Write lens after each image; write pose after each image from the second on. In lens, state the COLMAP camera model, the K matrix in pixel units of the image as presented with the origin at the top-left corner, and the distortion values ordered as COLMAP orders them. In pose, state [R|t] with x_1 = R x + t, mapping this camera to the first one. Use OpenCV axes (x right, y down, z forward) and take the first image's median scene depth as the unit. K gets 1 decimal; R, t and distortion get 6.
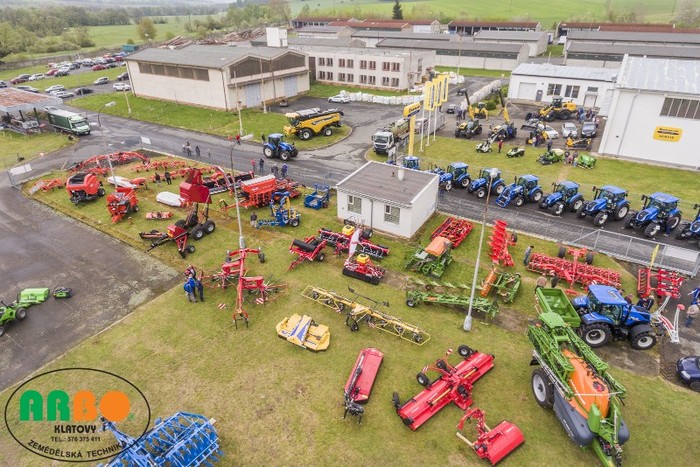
lens RADIAL K [[412.4, 0, 346.9], [0, 412.4, 205.7], [0, 0, 1]] dist [-0.002294, 0.000114]
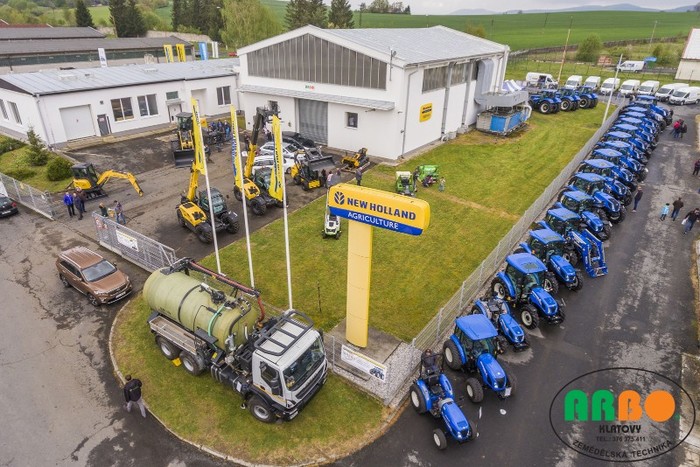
lens RADIAL K [[432.7, 0, 338.0], [0, 432.7, 234.9], [0, 0, 1]] dist [-0.002993, -0.001360]
pose [[0.070689, -0.439848, 0.895286, -0.118999], [0.422711, 0.826165, 0.372513, -0.306212], [-0.903503, 0.352114, 0.244329, 0.844687]]
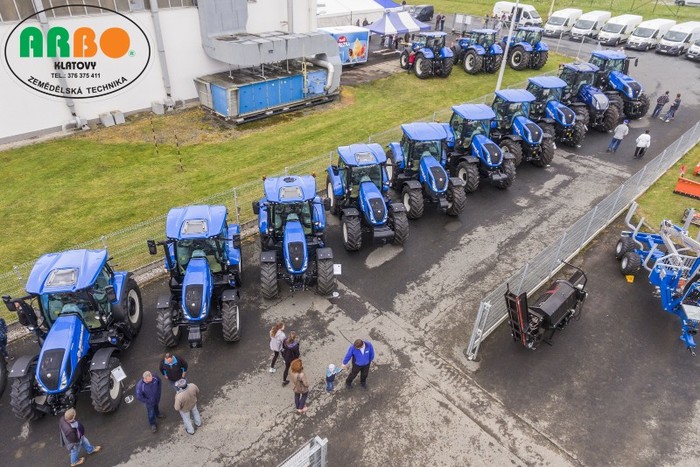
lens RADIAL K [[446.9, 0, 322.1], [0, 446.9, 241.8], [0, 0, 1]] dist [-0.001624, -0.001105]
pose [[0.274376, -0.536774, 0.797867, 0.357952], [0.406964, 0.816561, 0.409401, -0.060212], [-0.871262, 0.212373, 0.442493, 0.430539]]
